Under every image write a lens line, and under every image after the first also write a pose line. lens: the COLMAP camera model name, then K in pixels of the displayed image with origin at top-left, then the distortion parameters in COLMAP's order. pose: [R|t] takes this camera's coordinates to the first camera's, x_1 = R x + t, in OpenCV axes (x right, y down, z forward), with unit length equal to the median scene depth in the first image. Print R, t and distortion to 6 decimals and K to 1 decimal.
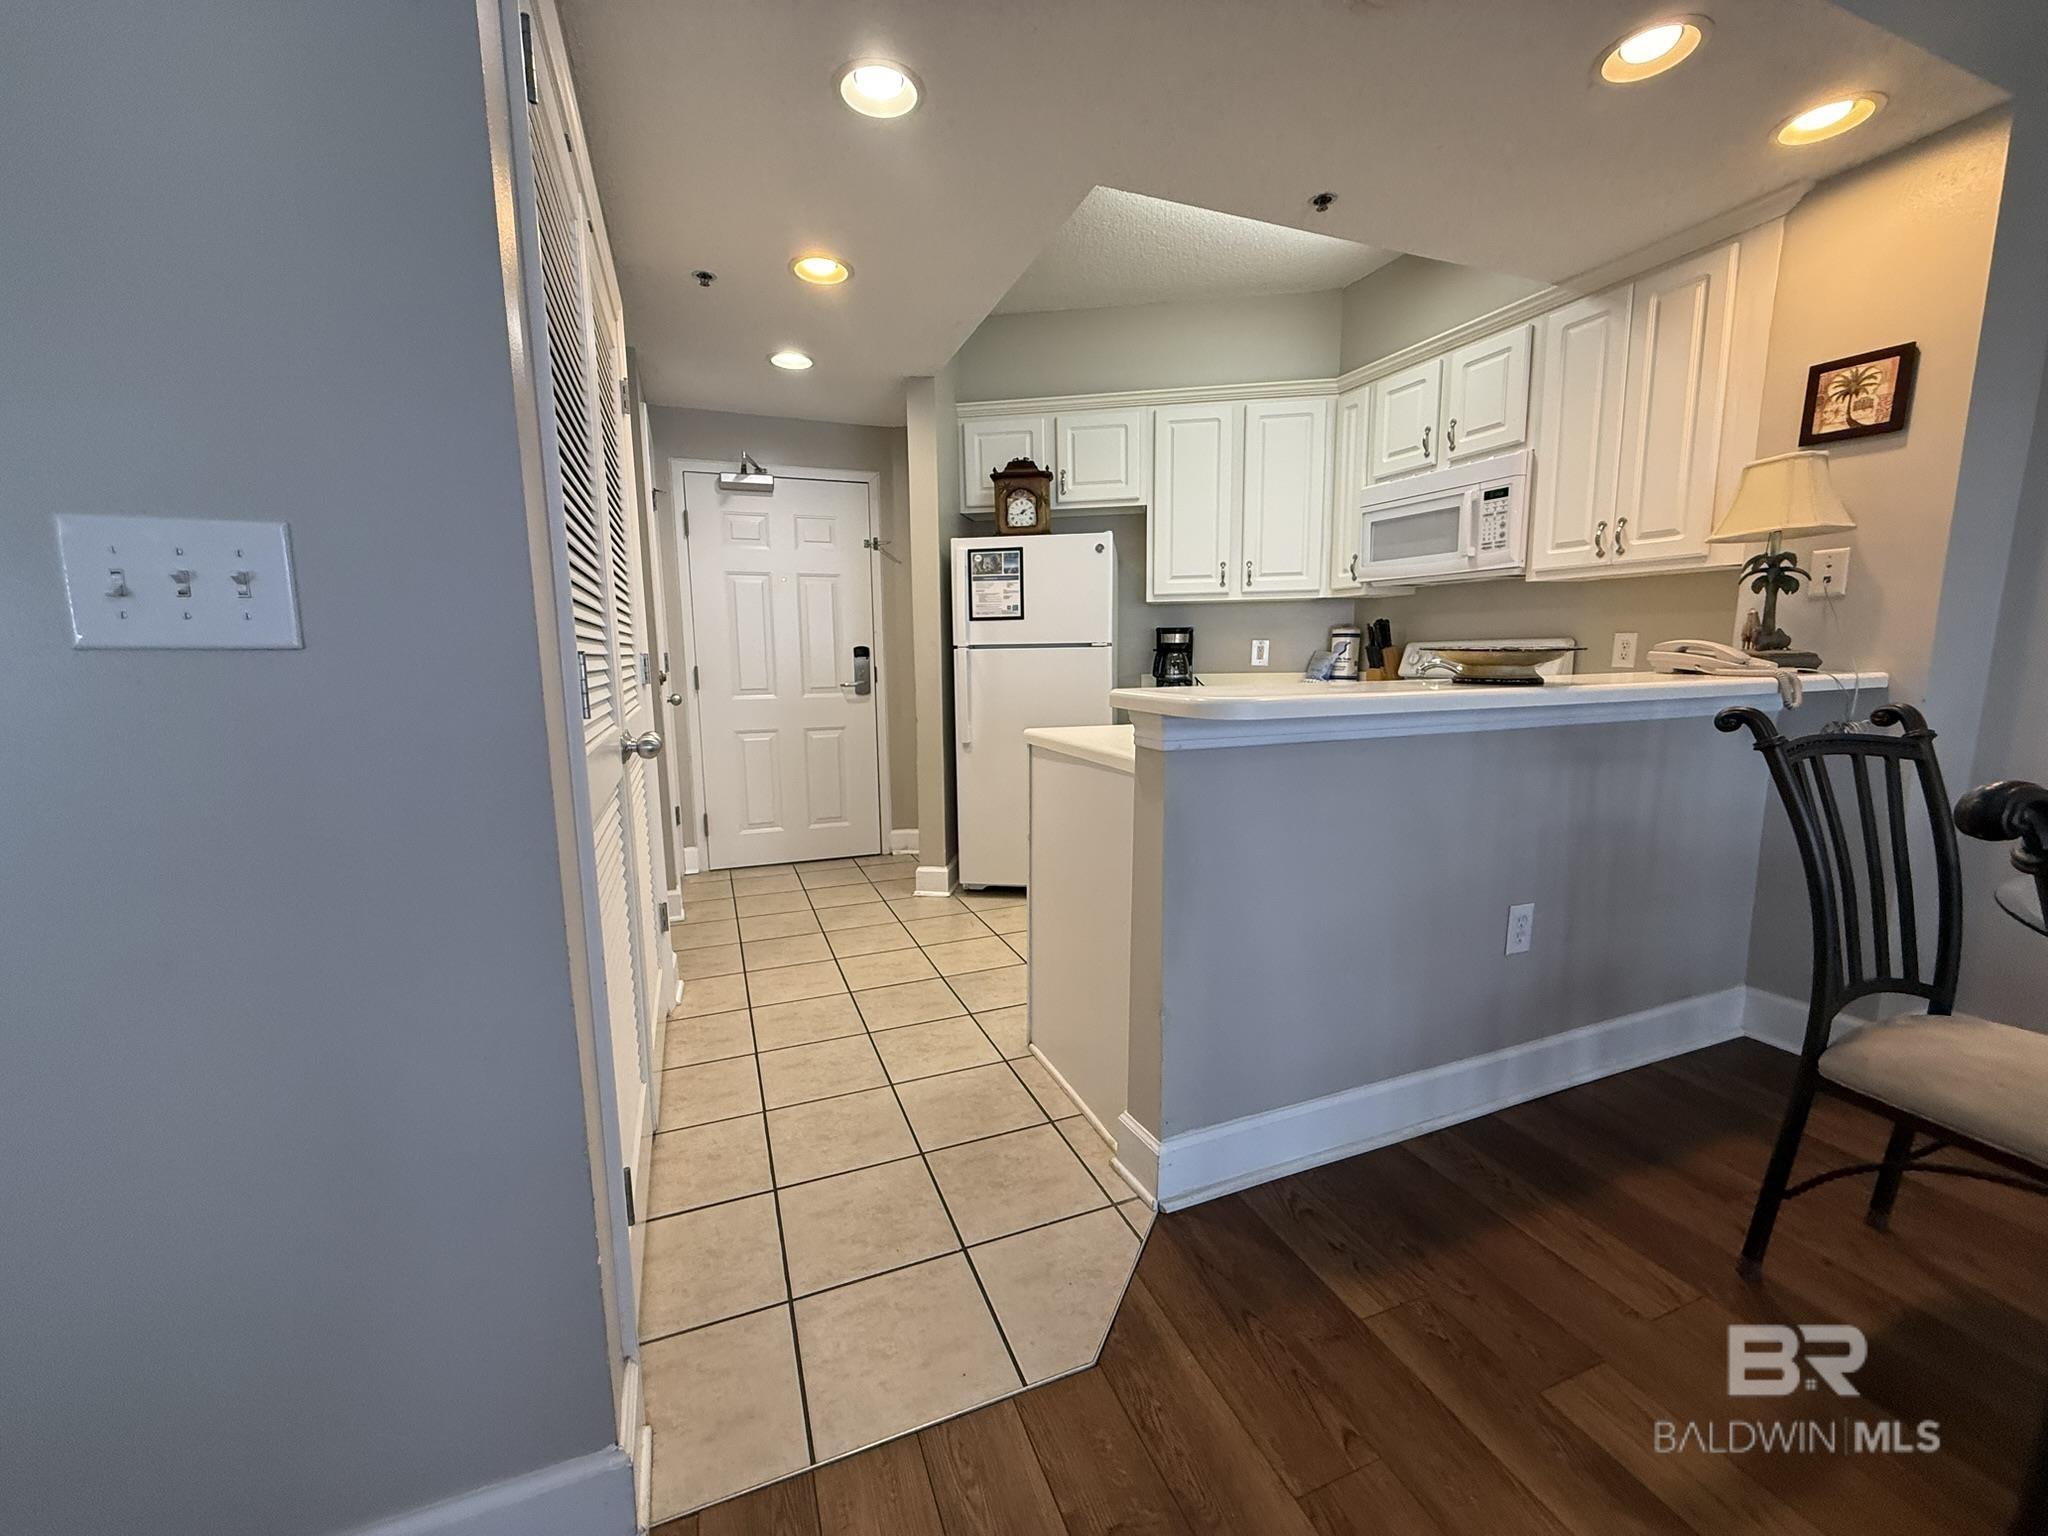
lens RADIAL K [[816.2, 0, 1016.9], [0, 816.2, 774.6], [0, 0, 1]] dist [0.000049, 0.000097]
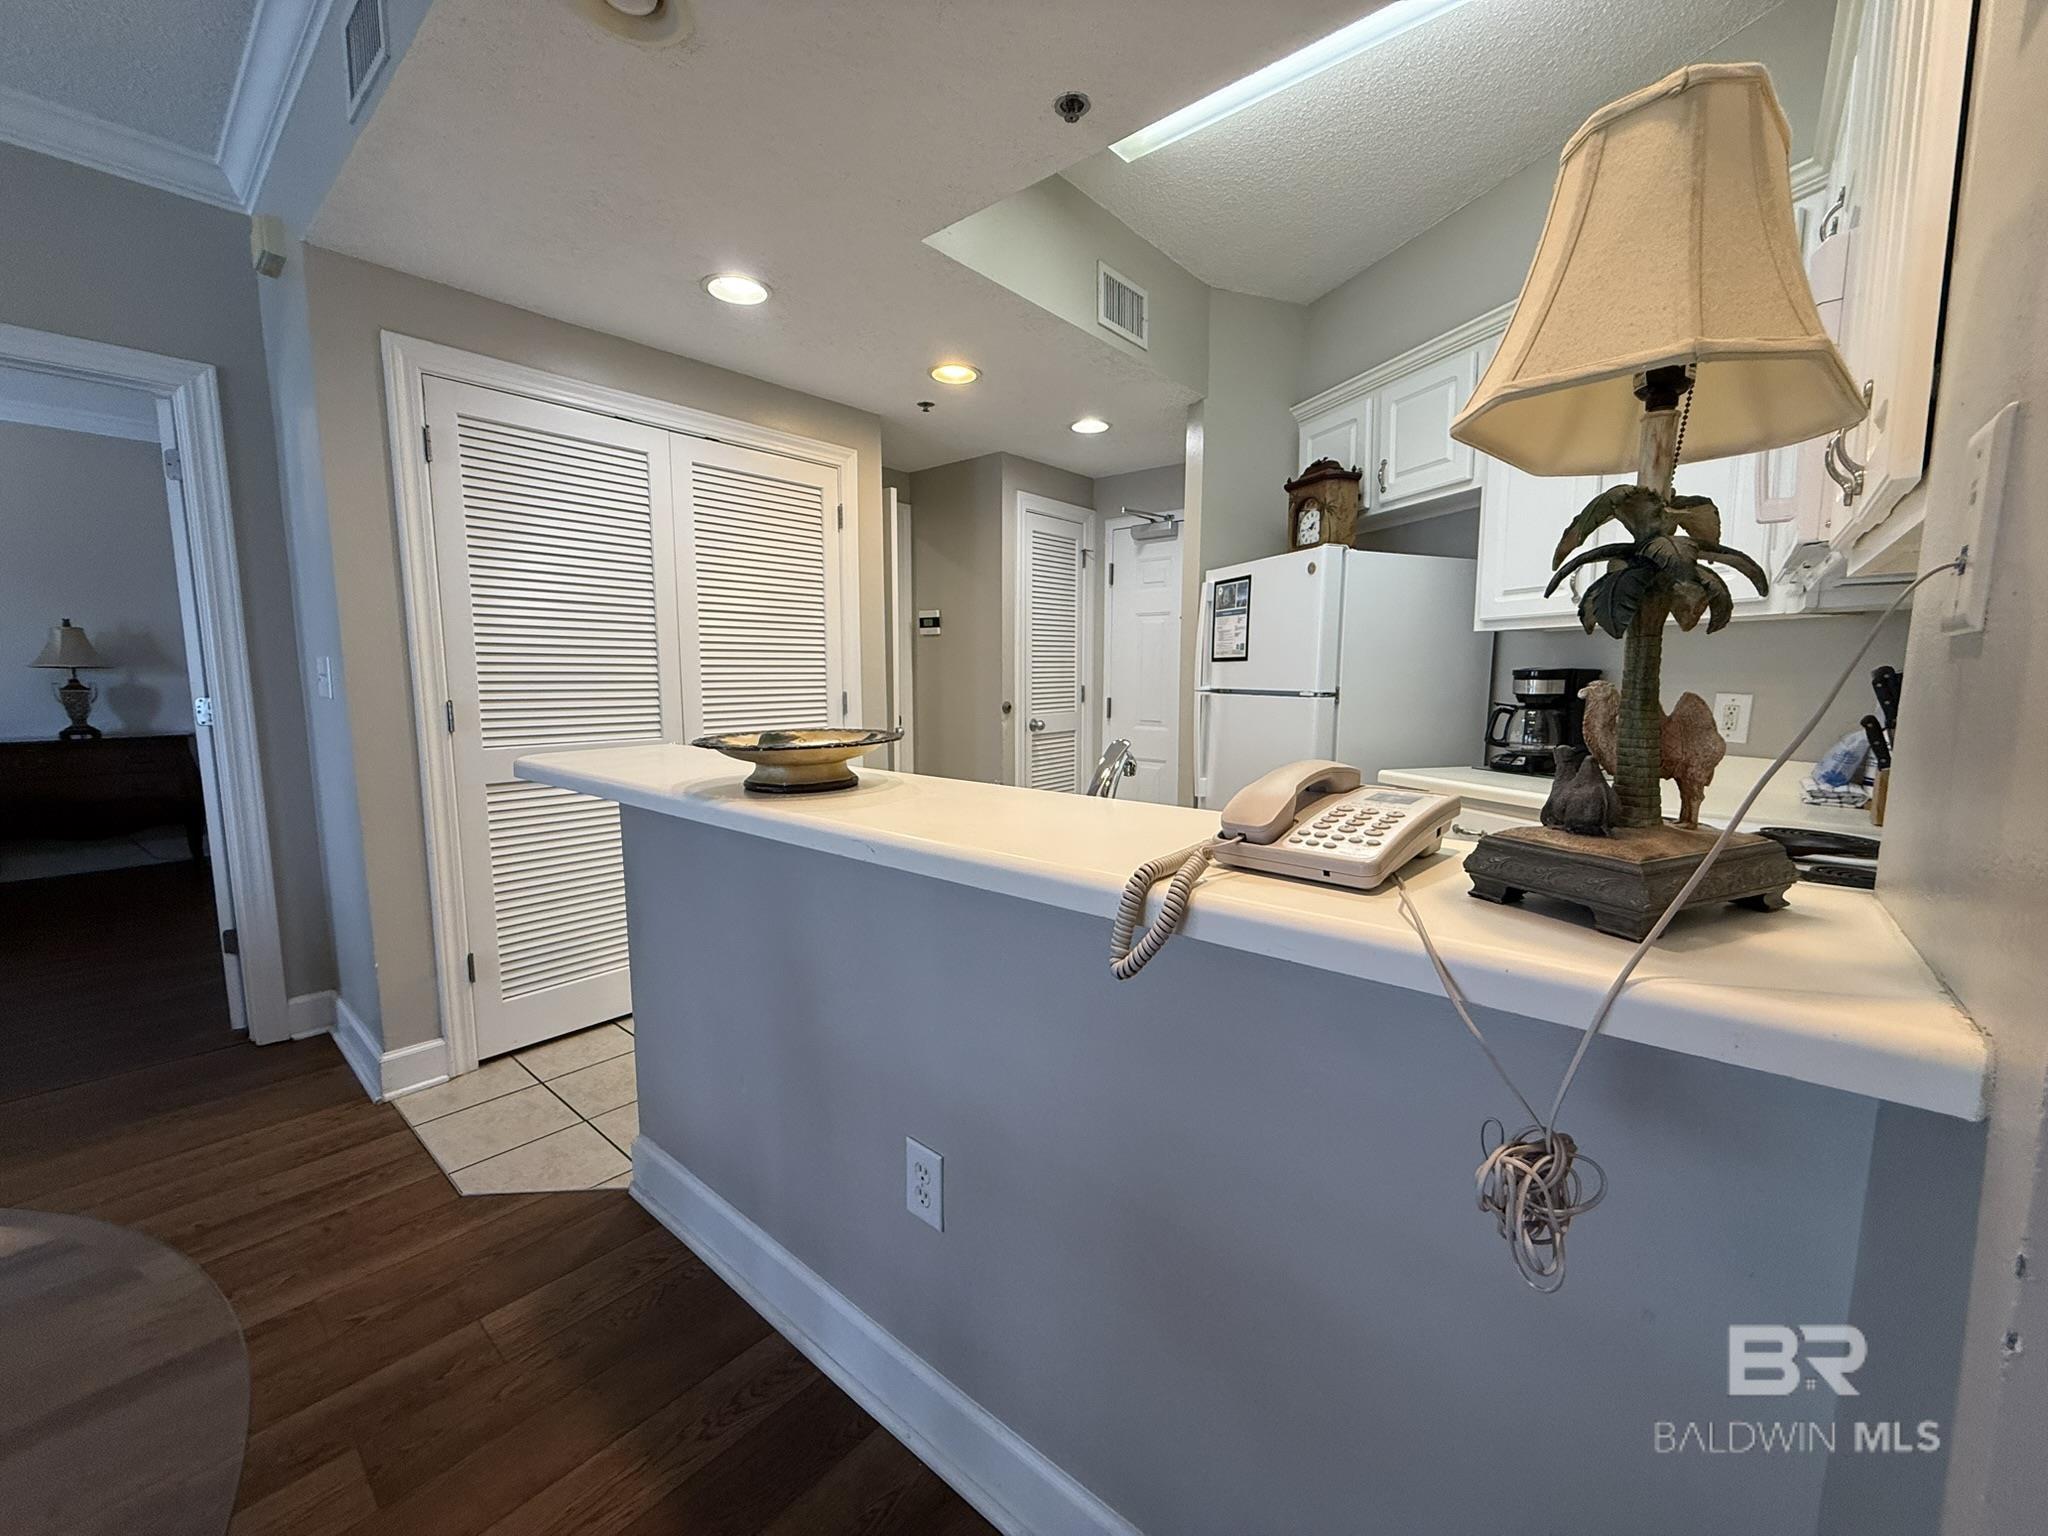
lens RADIAL K [[816.2, 0, 1021.2], [0, 816.2, 768.5], [0, 0, 1]] dist [0.000049, 0.000097]
pose [[0.470100, 0.119112, -0.874539, 0.849774], [-0.139548, 0.988419, 0.059610, -0.128933], [0.871512, 0.094017, 0.481278, 0.531637]]
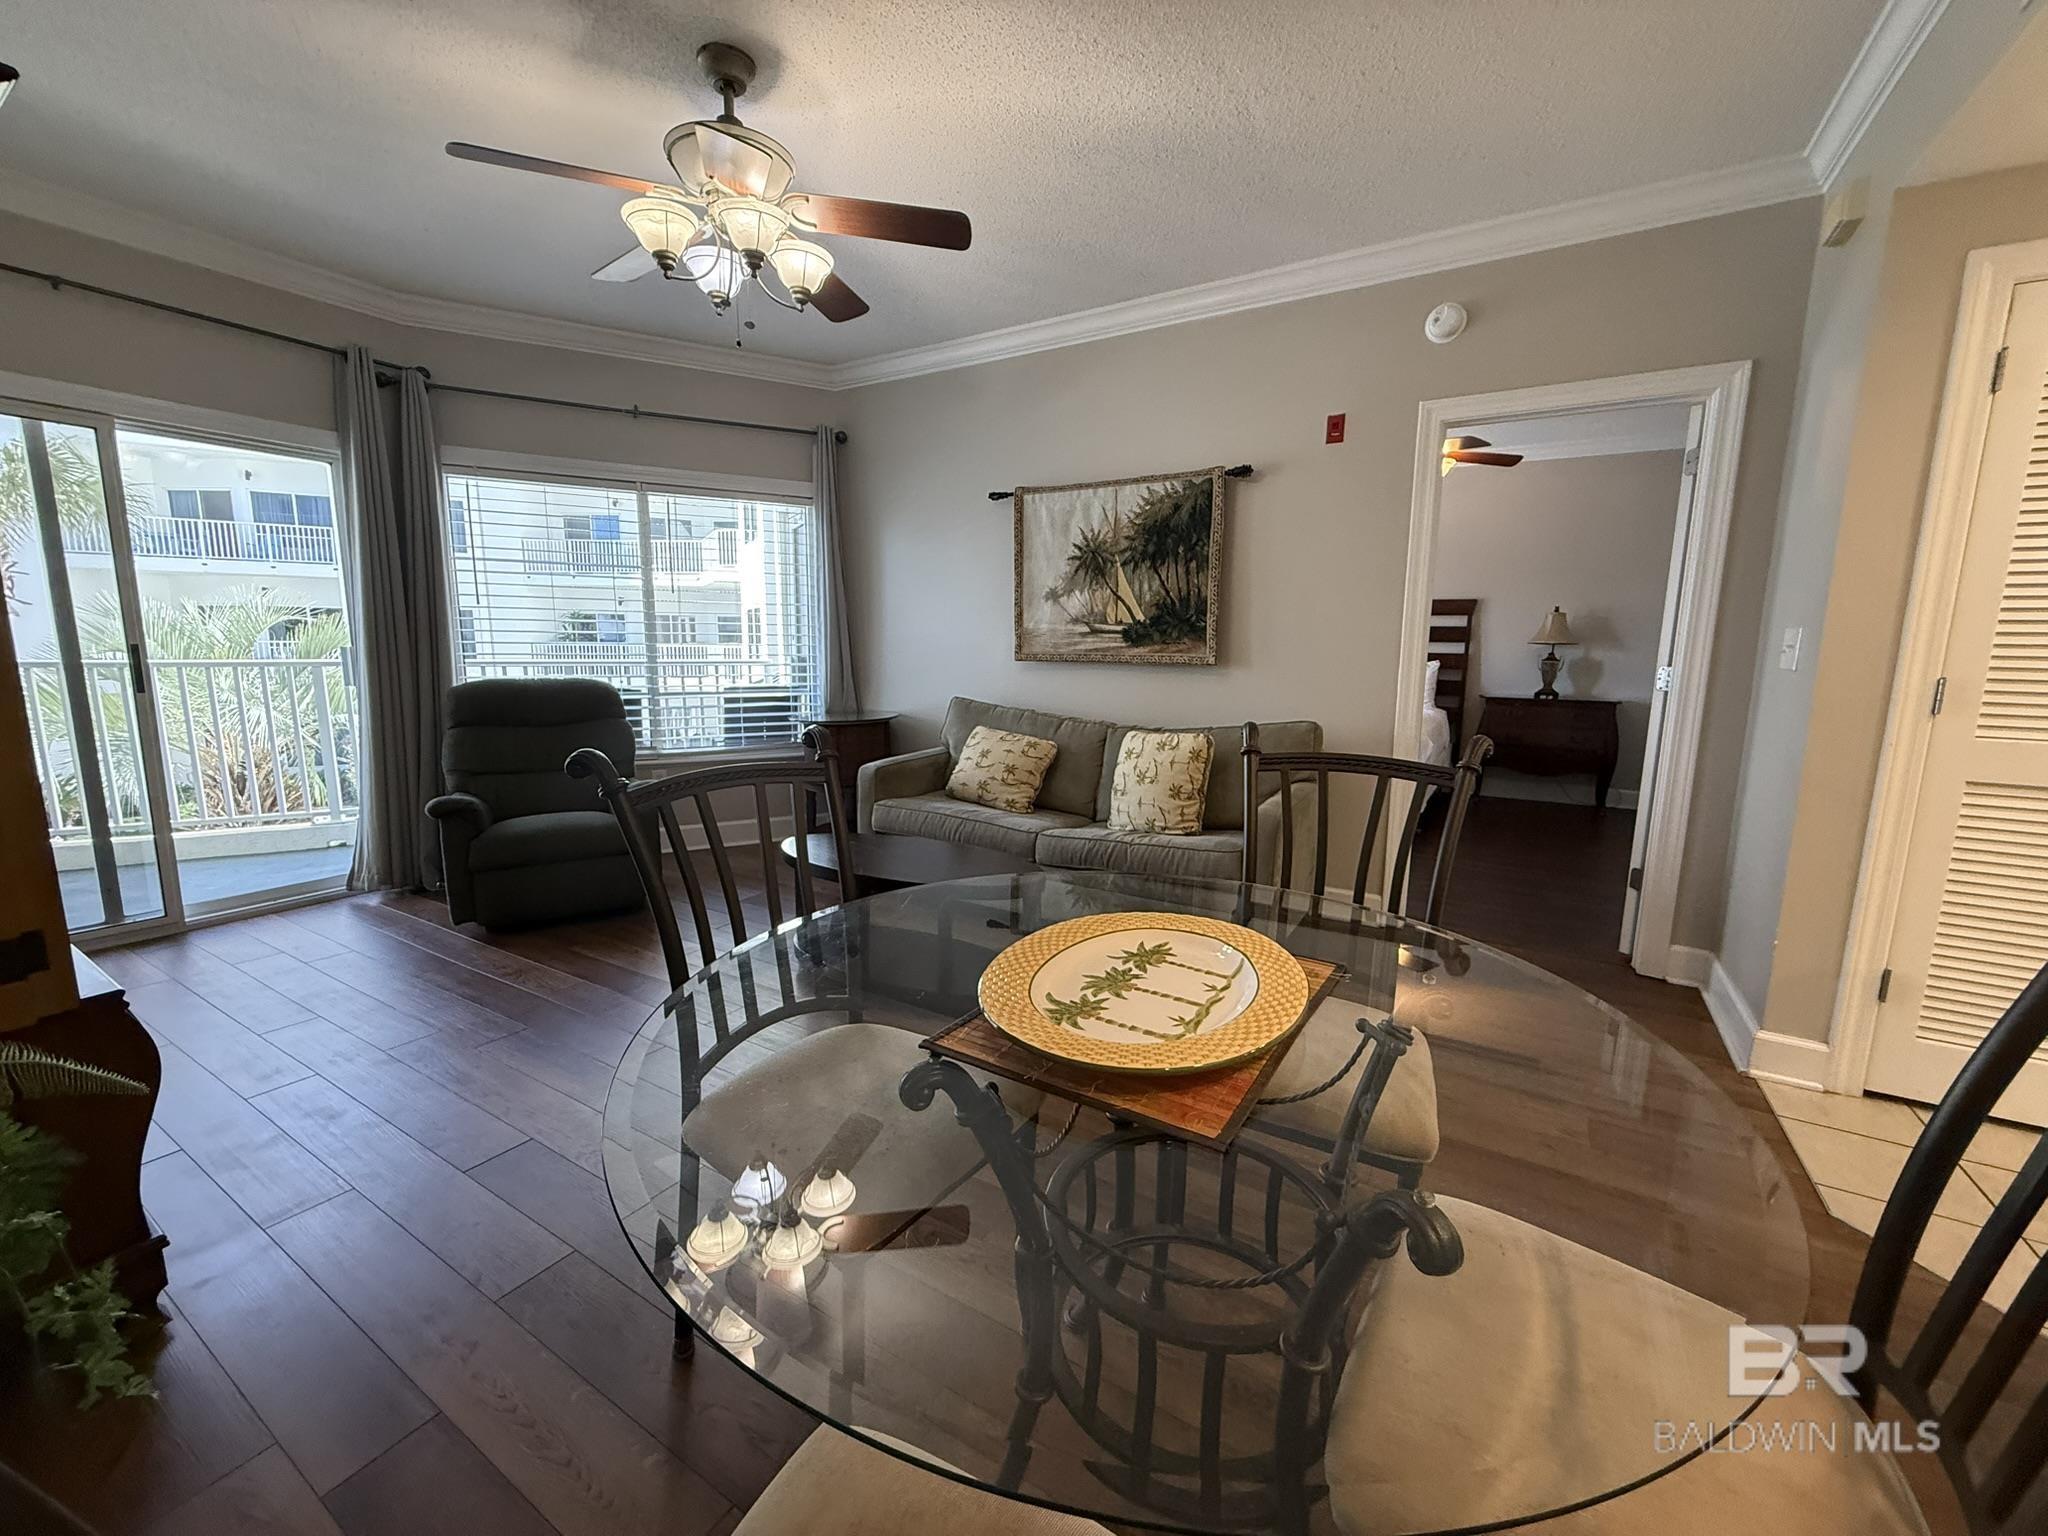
lens RADIAL K [[816.2, 0, 1021.1], [0, 816.2, 769.9], [0, 0, 1]] dist [0.000049, 0.000097]
pose [[-0.791557, 0.096723, -0.603393, 0.916186], [-0.094990, 0.955918, 0.277843, -0.110080], [0.603668, 0.277245, -0.747476, 0.484107]]
